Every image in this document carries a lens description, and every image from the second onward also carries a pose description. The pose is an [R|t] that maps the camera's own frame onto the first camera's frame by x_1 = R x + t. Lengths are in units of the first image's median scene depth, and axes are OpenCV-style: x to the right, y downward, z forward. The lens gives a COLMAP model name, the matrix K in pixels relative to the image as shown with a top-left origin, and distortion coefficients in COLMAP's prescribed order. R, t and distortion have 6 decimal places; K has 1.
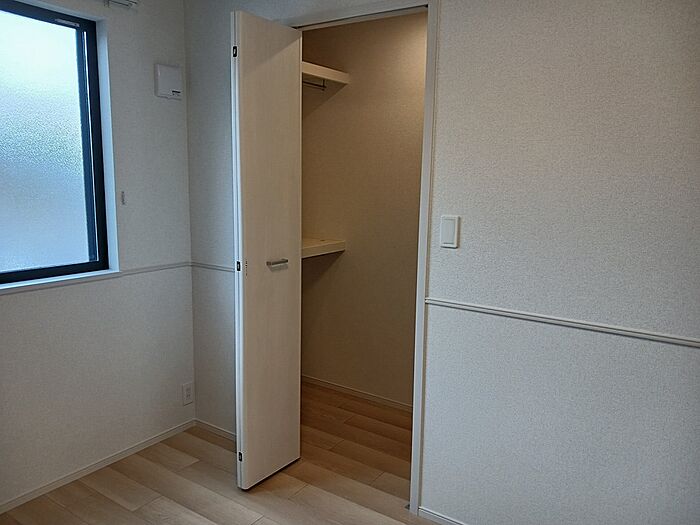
lens RADIAL K [[555.1, 0, 351.0], [0, 555.1, 264.2], [0, 0, 1]] dist [0.054889, -0.017173]
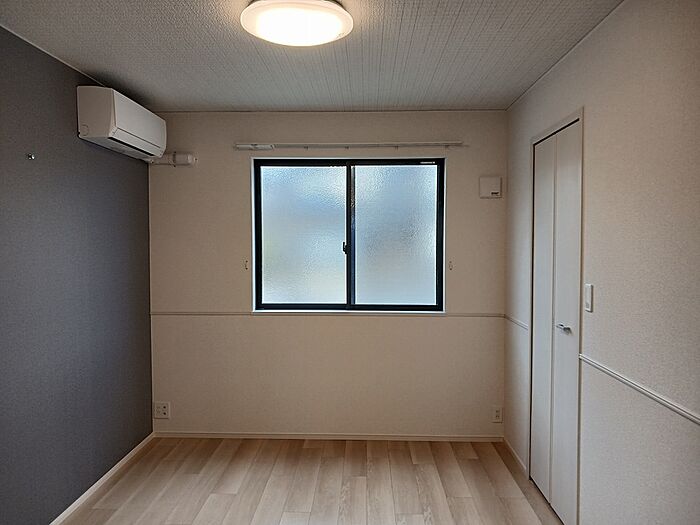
lens RADIAL K [[555.1, 0, 352.5], [0, 555.1, 264.9], [0, 0, 1]] dist [0.054889, -0.017173]
pose [[0.542056, 0.013854, -0.840228, 0.714768], [-0.117157, 0.991345, -0.059236, 0.000598], [0.832136, 0.130547, 0.538988, -0.042493]]
